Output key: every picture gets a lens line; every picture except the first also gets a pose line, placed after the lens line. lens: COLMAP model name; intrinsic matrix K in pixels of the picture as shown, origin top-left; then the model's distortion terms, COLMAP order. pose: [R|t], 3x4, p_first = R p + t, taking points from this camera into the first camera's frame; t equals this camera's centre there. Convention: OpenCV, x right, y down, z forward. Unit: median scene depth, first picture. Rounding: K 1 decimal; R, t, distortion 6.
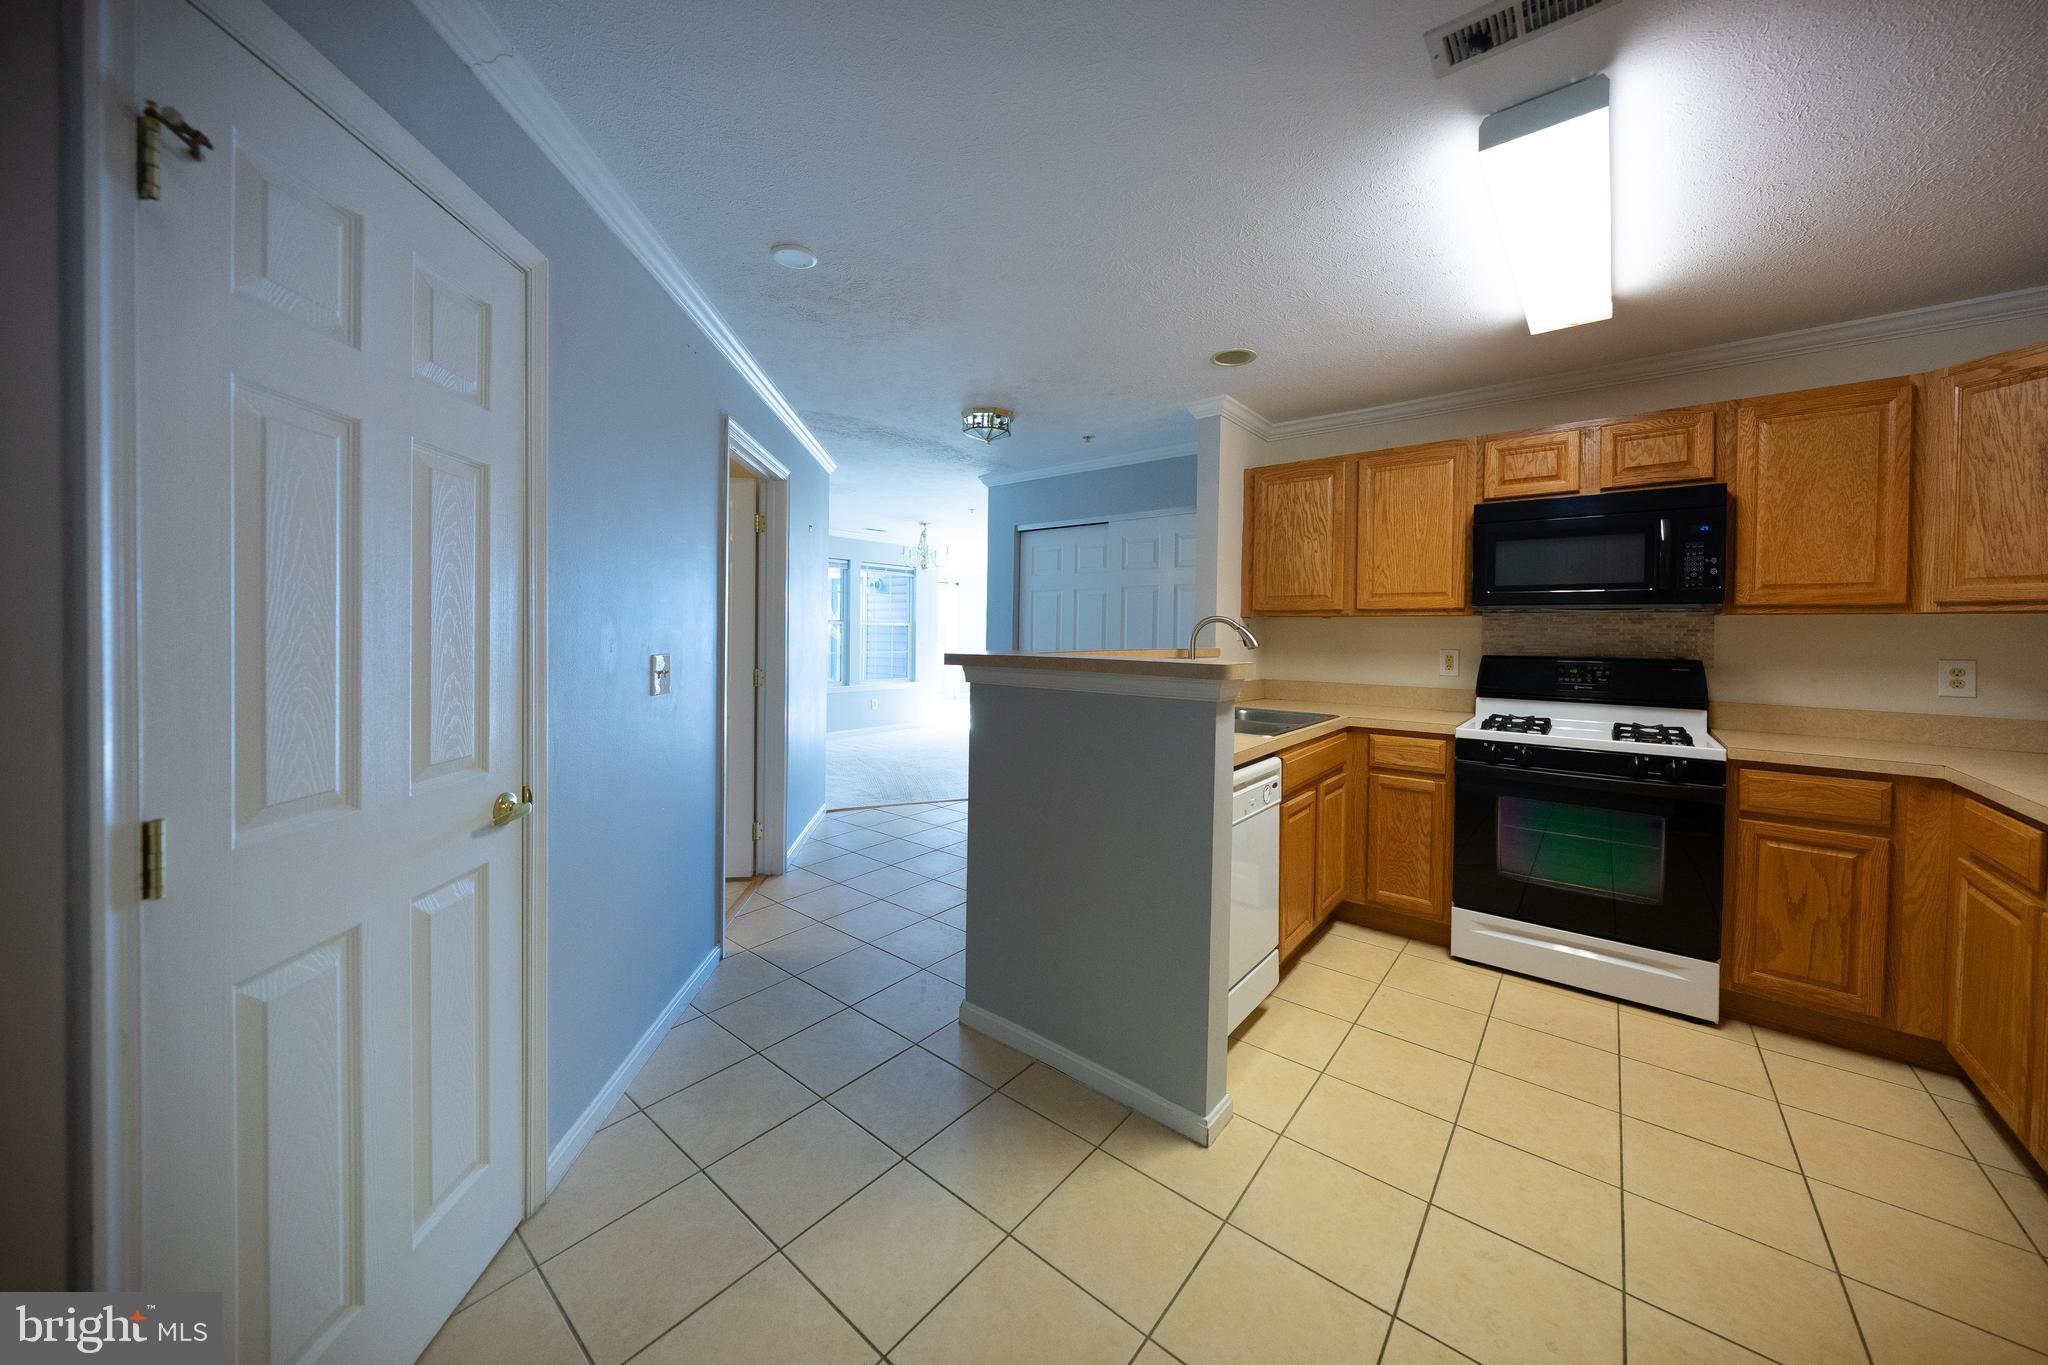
lens RADIAL K [[713.4, 0, 1025.5], [0, 713.4, 642.8], [0, 0, 1]] dist [-0.001633, 0.001221]
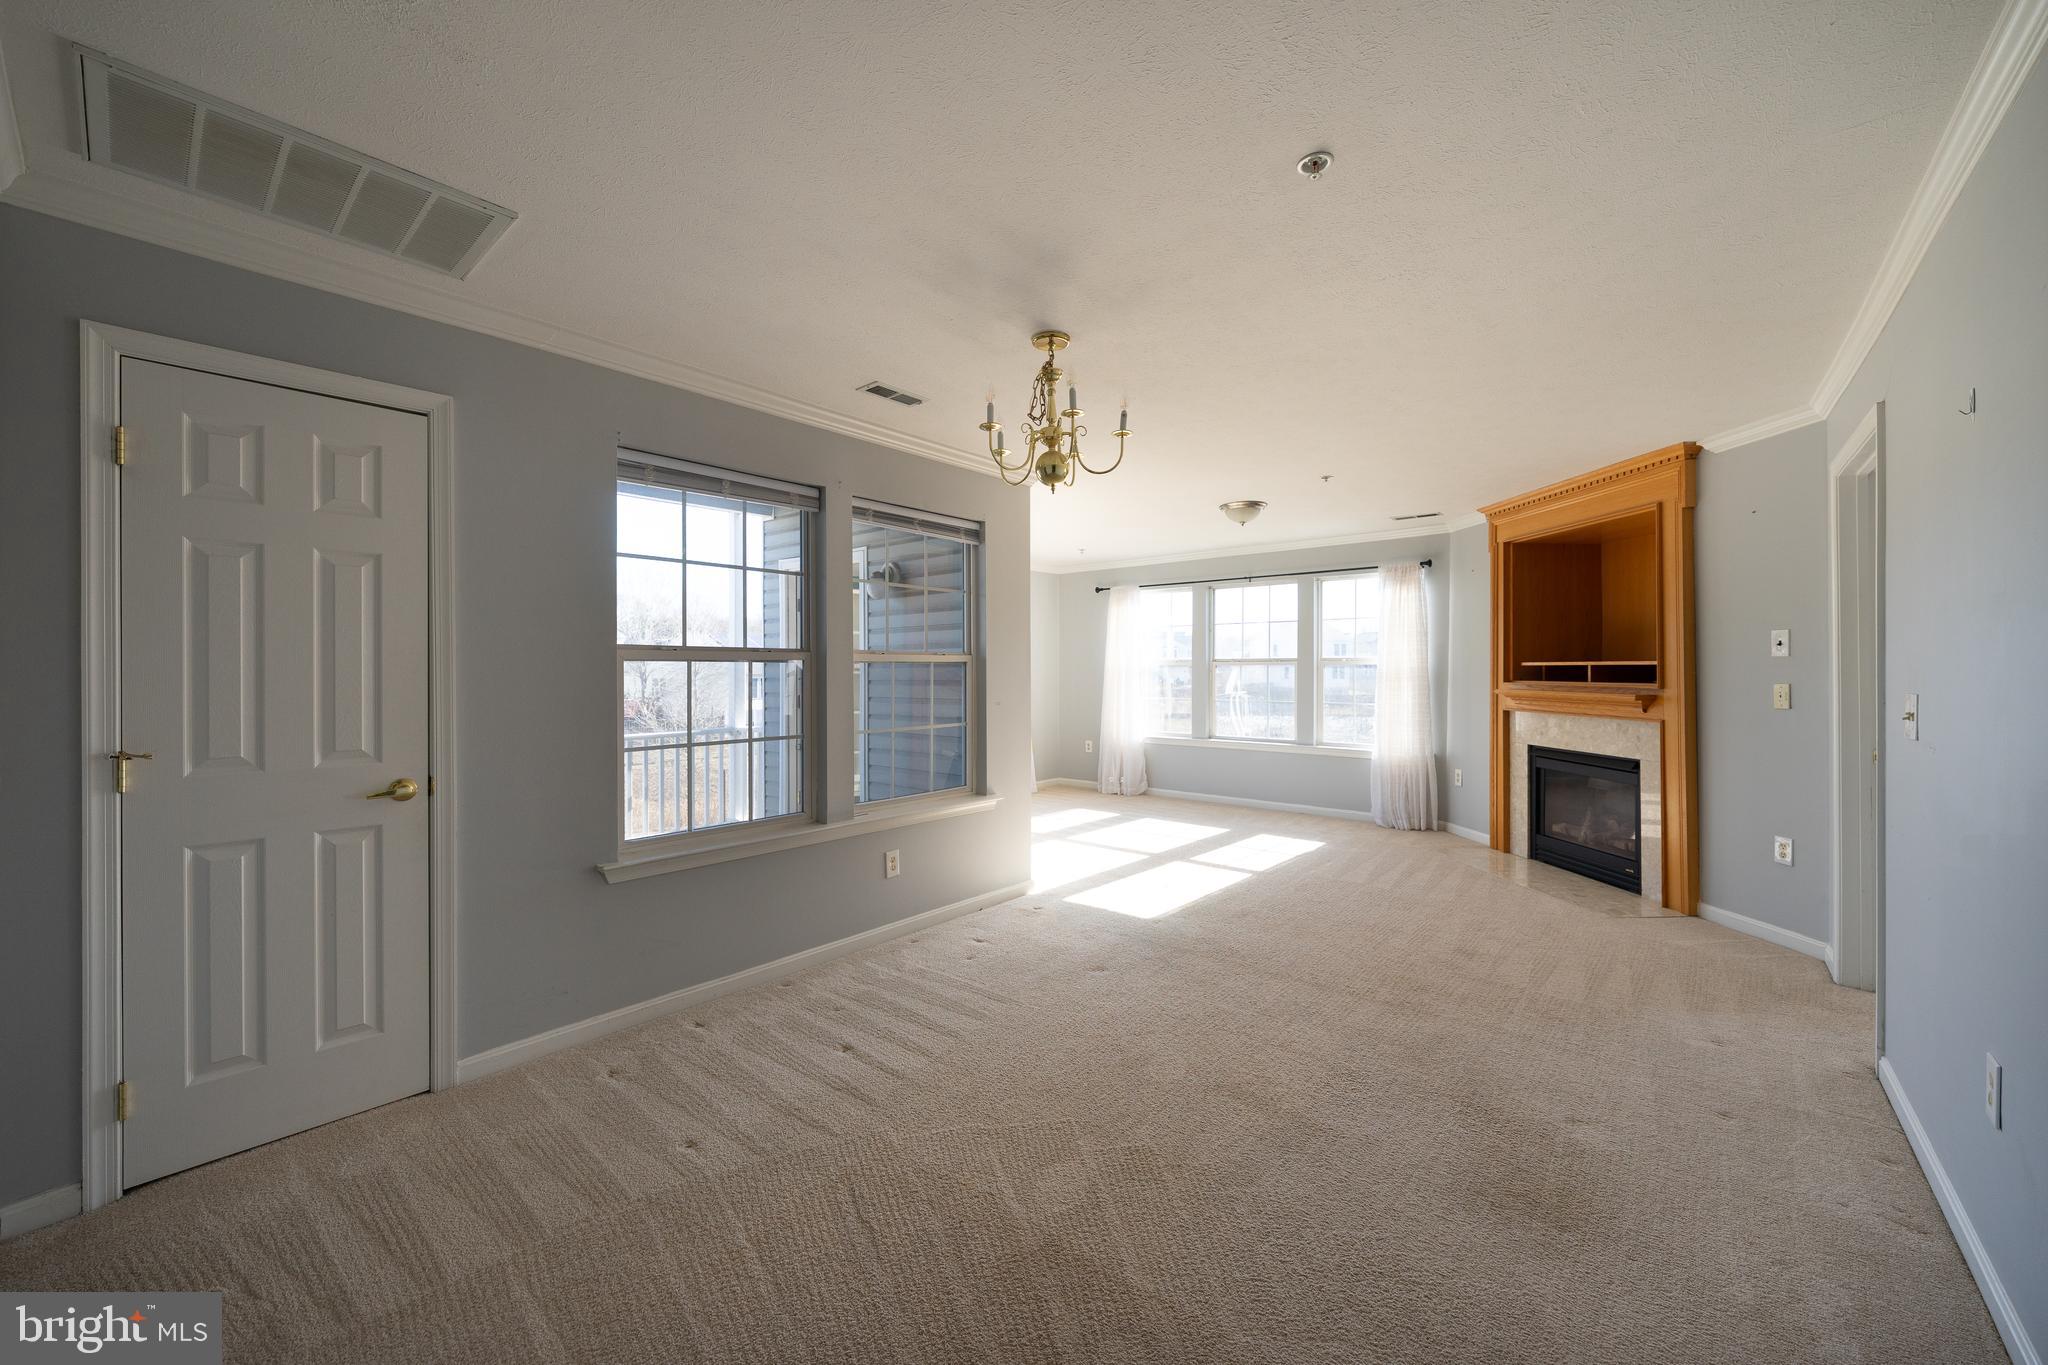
lens RADIAL K [[815.6, 0, 1024.0], [0, 815.6, 682.5], [0, 0, 1]] dist [0.000080, 0.000008]
pose [[0.999323, -0.010734, -0.035177, -0.402053], [0.010625, 0.999938, -0.003266, -0.039558], [0.035210, 0.002890, 0.999376, 1.819710]]
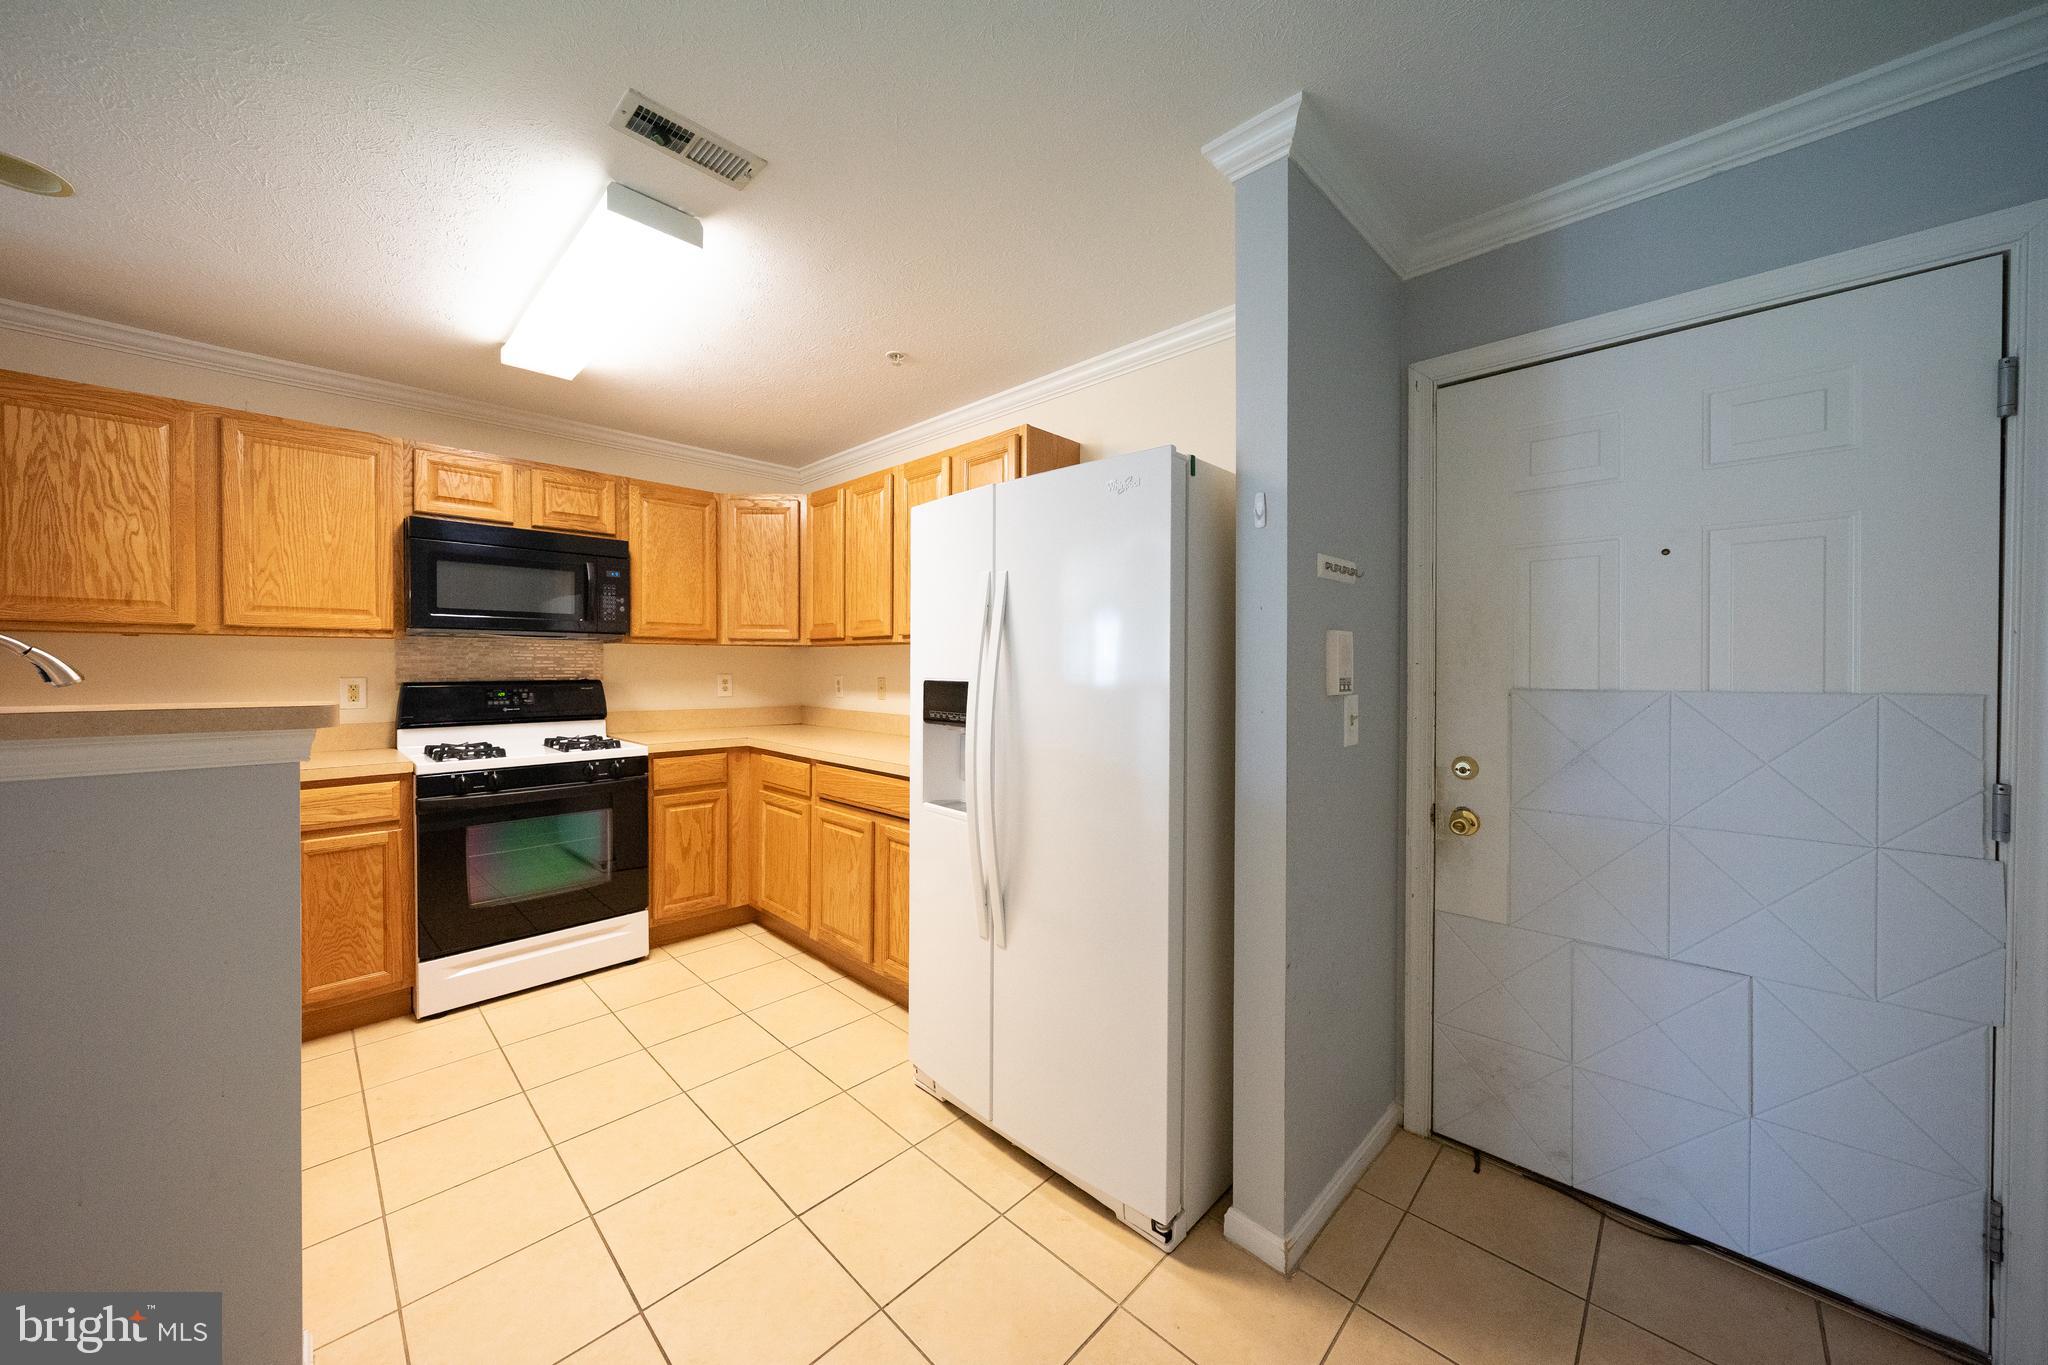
lens RADIAL K [[707.7, 0, 1027.1], [0, 707.7, 673.8], [0, 0, 1]] dist [-0.007681, 0.000111]
pose [[0.074773, -0.024807, 0.996892, -0.230613], [0.012948, 0.999630, 0.023904, -0.005730], [-0.997117, 0.011121, 0.075066, 0.180624]]
